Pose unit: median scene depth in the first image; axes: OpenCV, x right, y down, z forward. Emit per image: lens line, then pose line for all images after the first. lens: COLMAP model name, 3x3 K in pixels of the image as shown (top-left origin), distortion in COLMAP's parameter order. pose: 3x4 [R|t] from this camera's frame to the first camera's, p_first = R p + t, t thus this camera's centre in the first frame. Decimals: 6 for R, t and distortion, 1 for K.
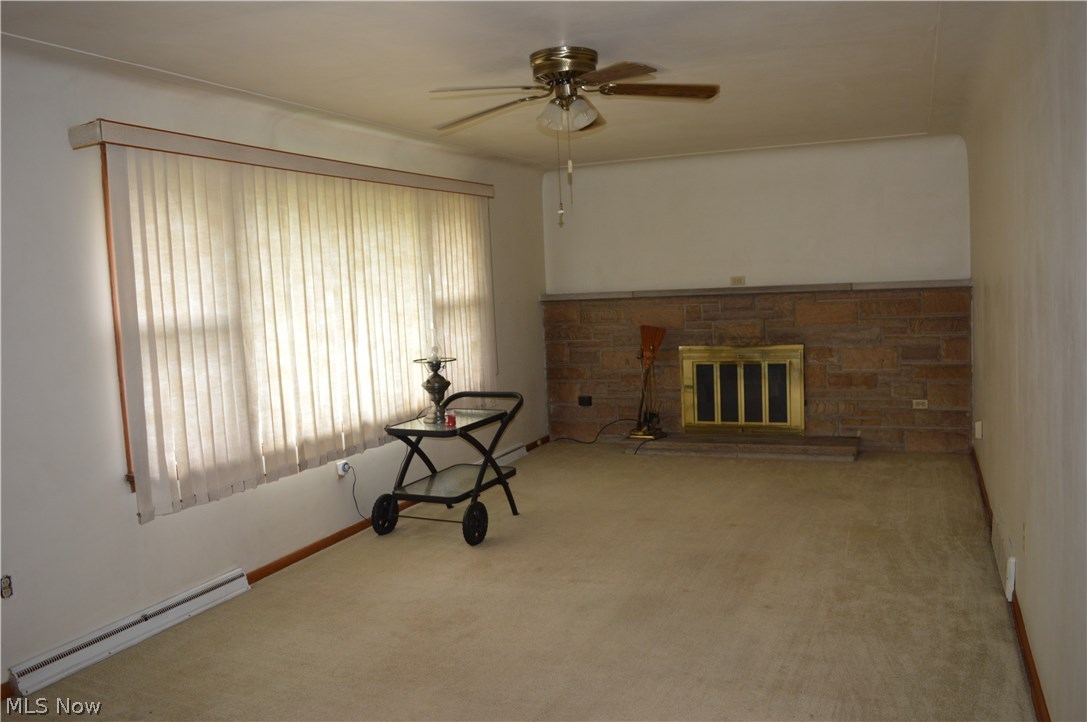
lens RADIAL K [[918.4, 0, 543.5], [0, 918.4, 361.0], [0, 0, 1]] dist [-0.011593, -0.004030]
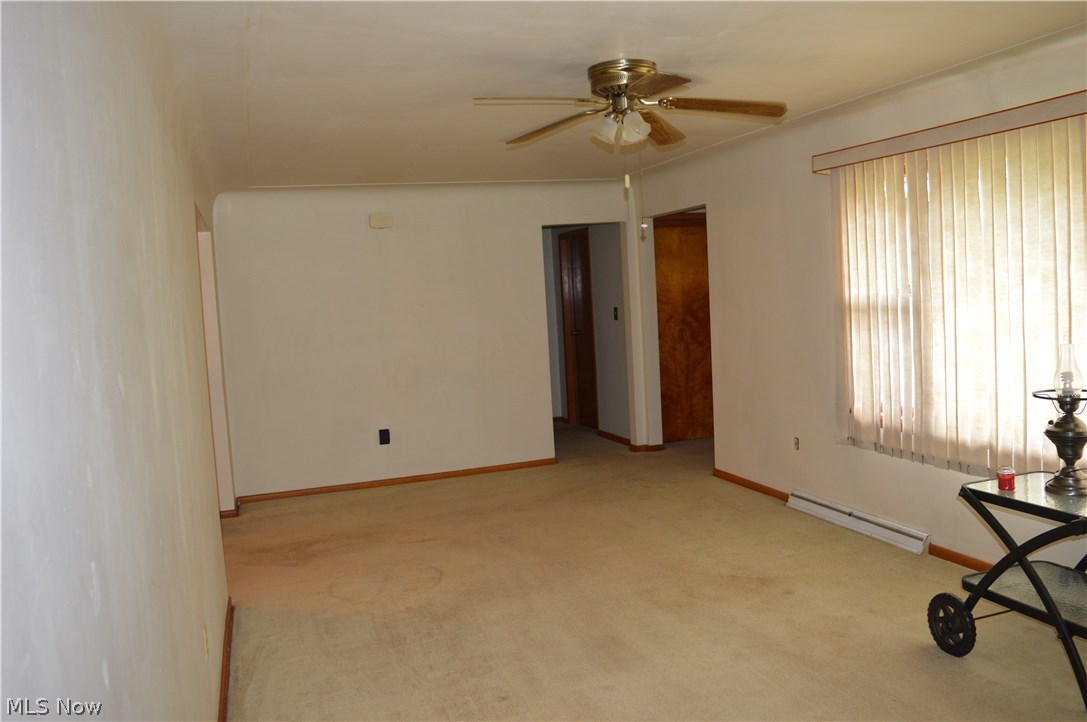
lens RADIAL K [[918.4, 0, 543.5], [0, 918.4, 361.0], [0, 0, 1]] dist [-0.011593, -0.004030]
pose [[-0.746268, 0.139717, -0.650817, 0.691284], [0.029123, 0.983640, 0.177773, -0.180797], [0.665008, 0.113713, -0.738129, 1.524078]]
